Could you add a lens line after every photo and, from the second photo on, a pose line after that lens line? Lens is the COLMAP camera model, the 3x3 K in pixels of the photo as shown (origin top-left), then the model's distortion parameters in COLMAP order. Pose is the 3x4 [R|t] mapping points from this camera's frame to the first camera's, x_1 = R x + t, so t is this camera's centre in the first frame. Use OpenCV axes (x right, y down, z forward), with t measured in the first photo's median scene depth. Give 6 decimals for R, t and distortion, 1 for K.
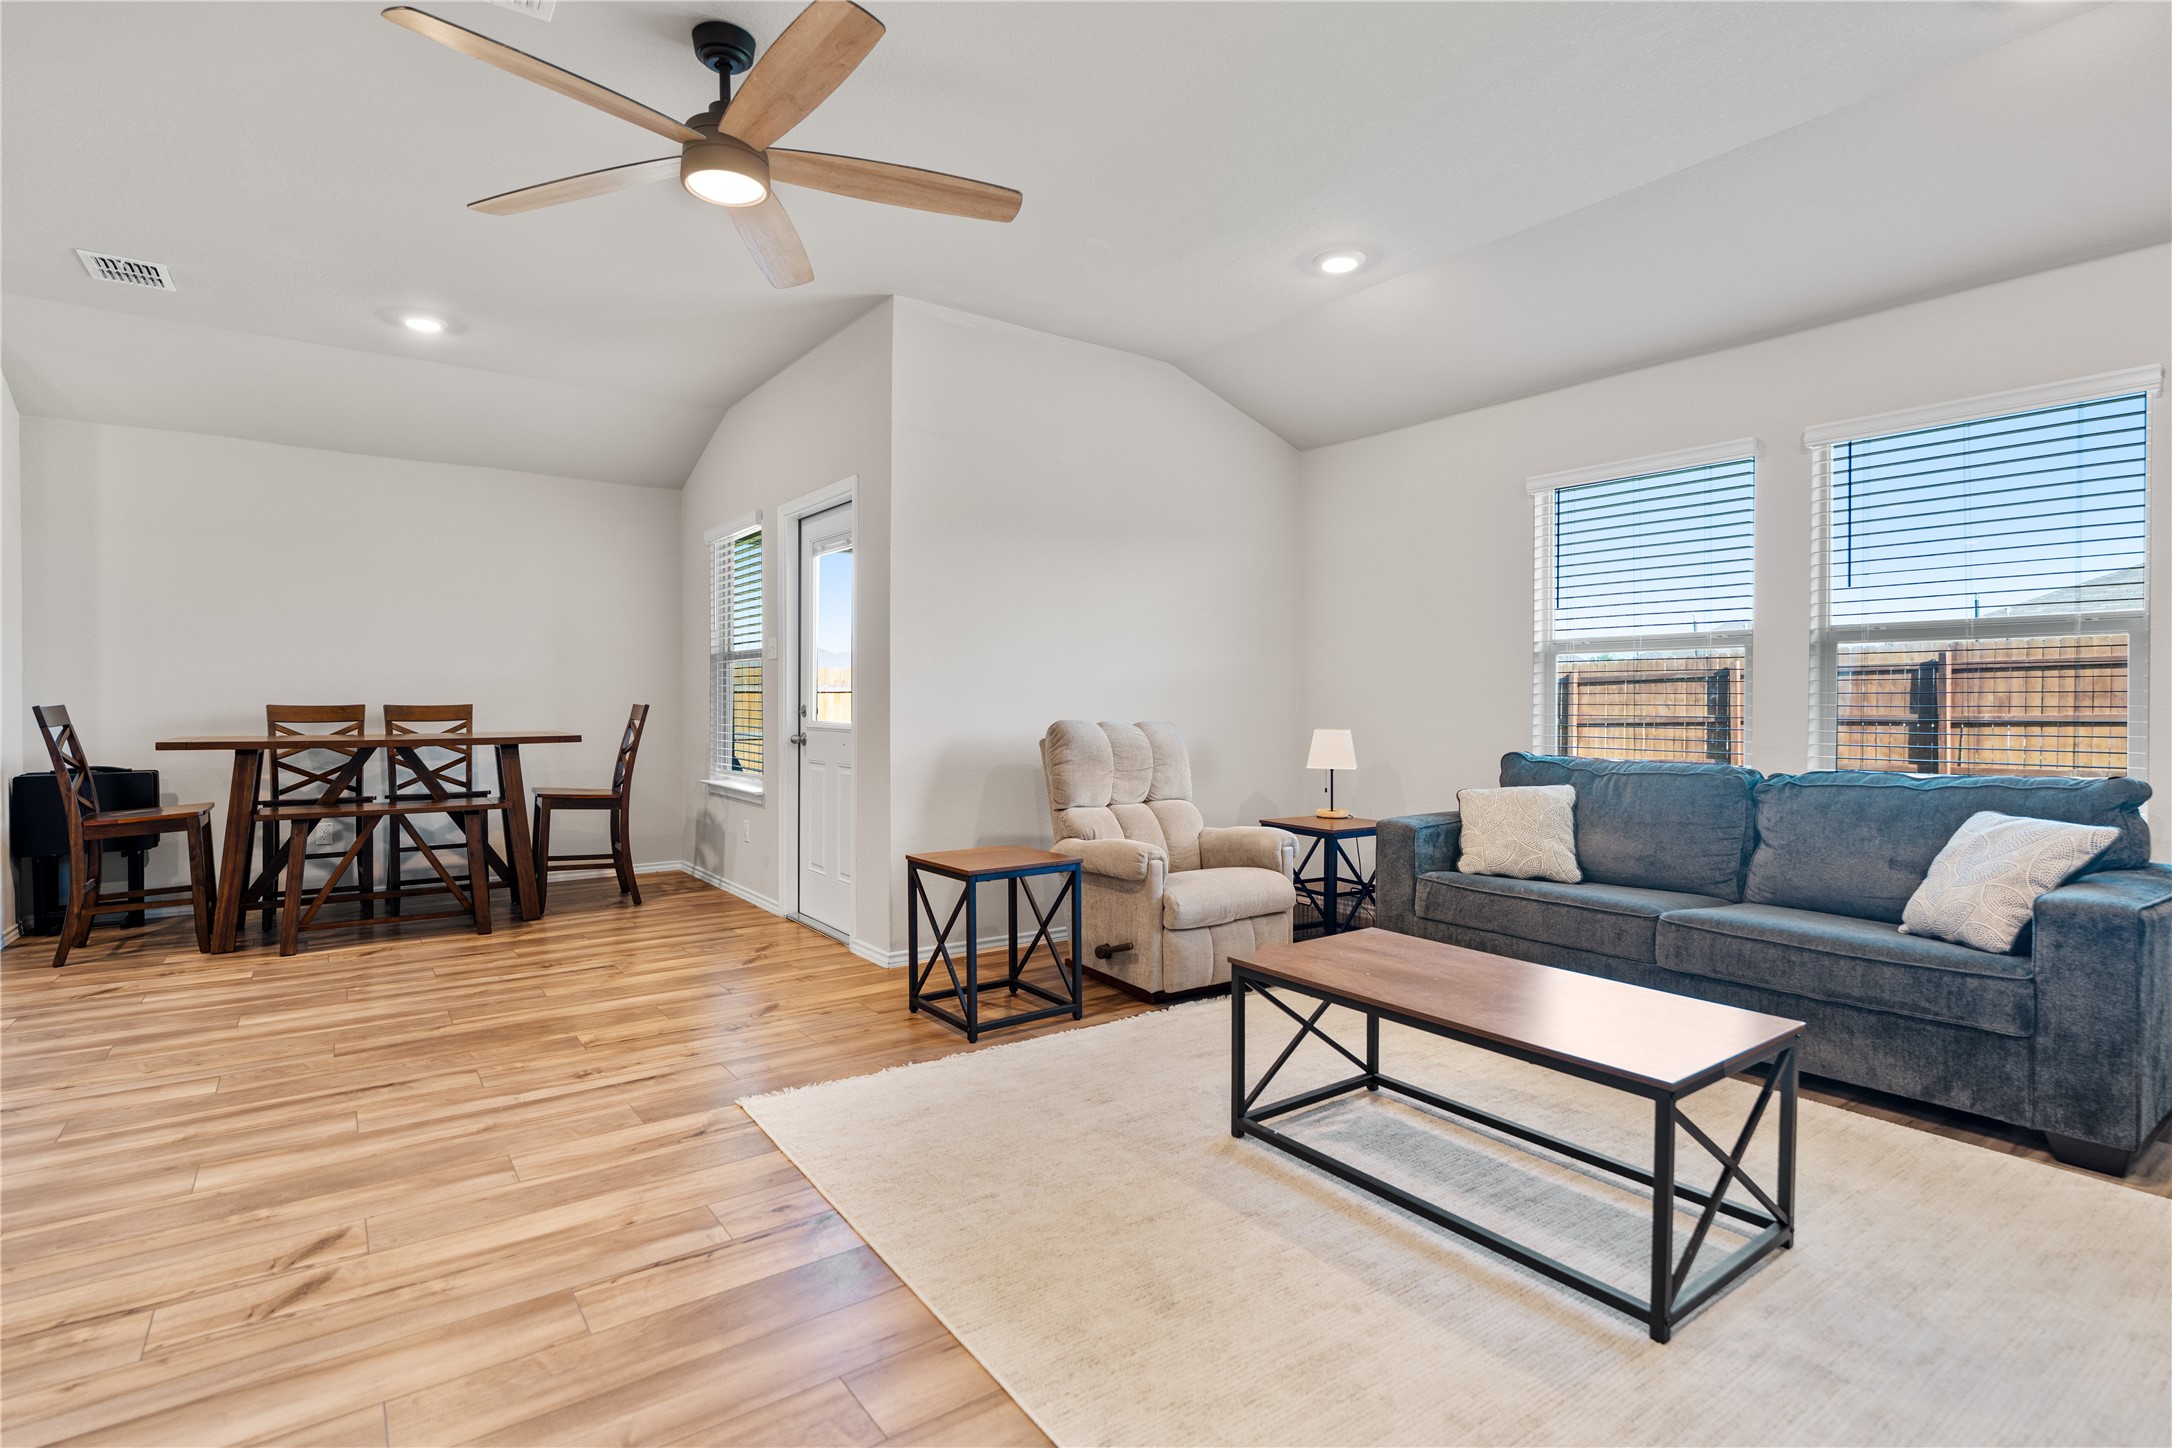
lens RADIAL K [[1053.6, 0, 1093.0], [0, 1053.6, 703.2], [0, 0, 1]] dist [-0.010706, 0.002054]
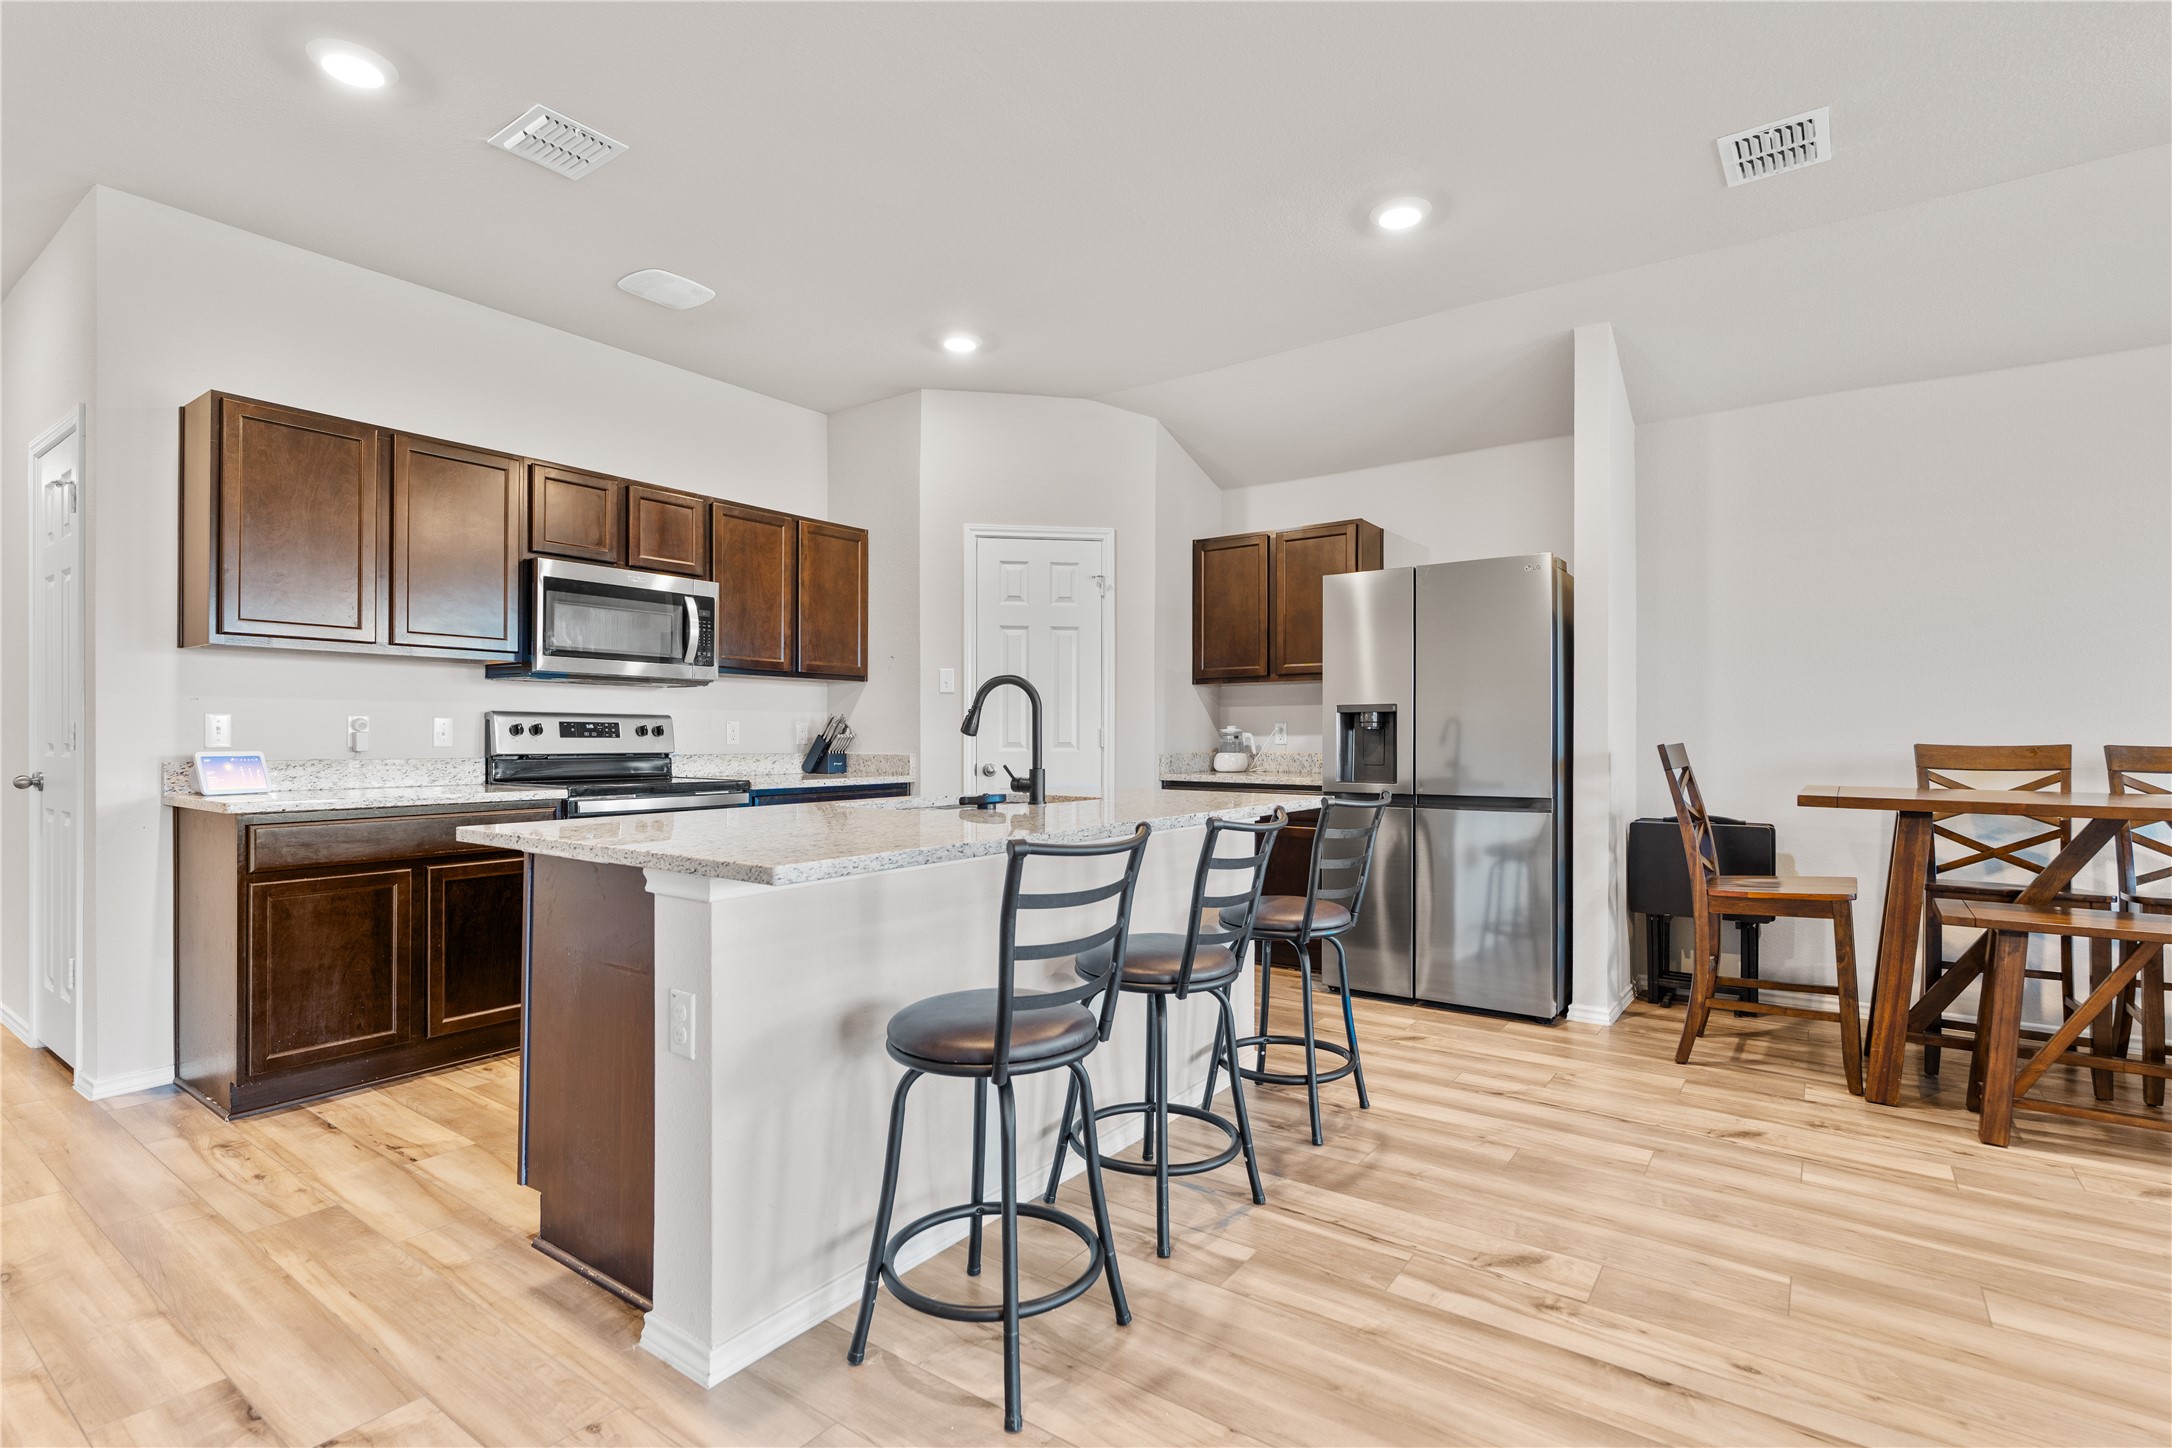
lens RADIAL K [[1045.0, 0, 1071.7], [0, 1045.0, 733.9], [0, 0, 1]] dist [0.005598, -0.001490]
pose [[0.302074, -0.001714, -0.953283, -0.334831], [-0.004072, 0.999987, -0.003088, -0.000960], [0.953276, 0.004814, 0.302063, 0.280935]]
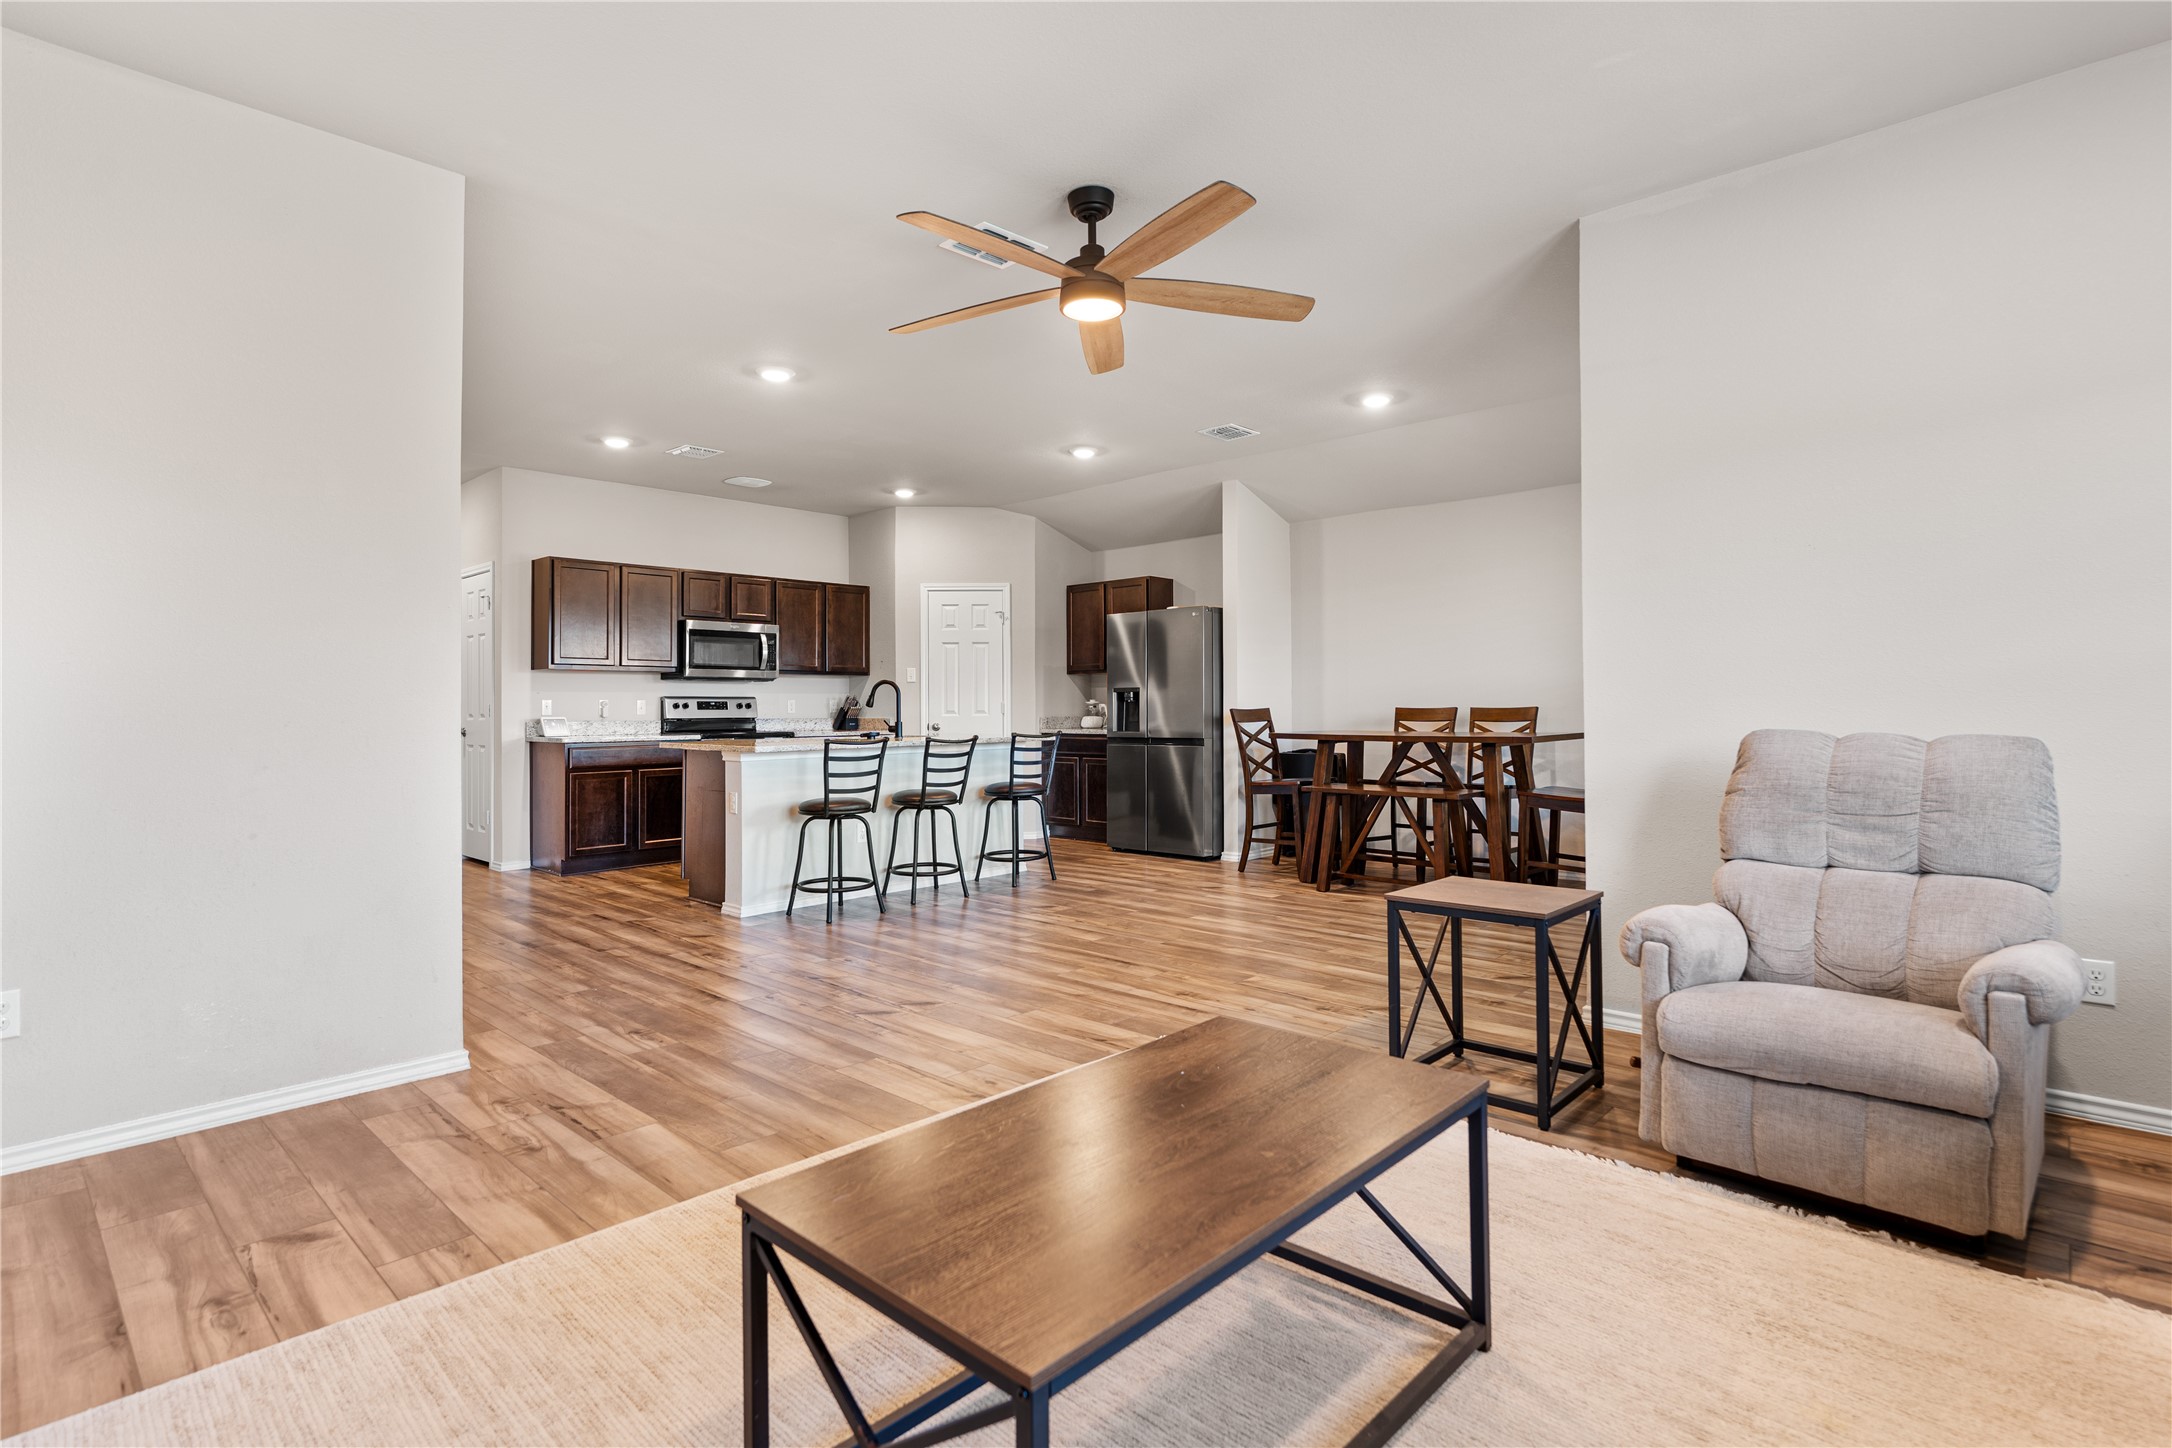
lens RADIAL K [[1053.6, 0, 1068.7], [0, 1053.6, 694.2], [0, 0, 1]] dist [-0.010706, 0.002054]
pose [[0.184149, -0.013192, -0.982810, 0.521621], [0.003641, 0.999912, -0.012739, 0.000089], [0.982892, -0.001233, 0.184181, 0.420264]]
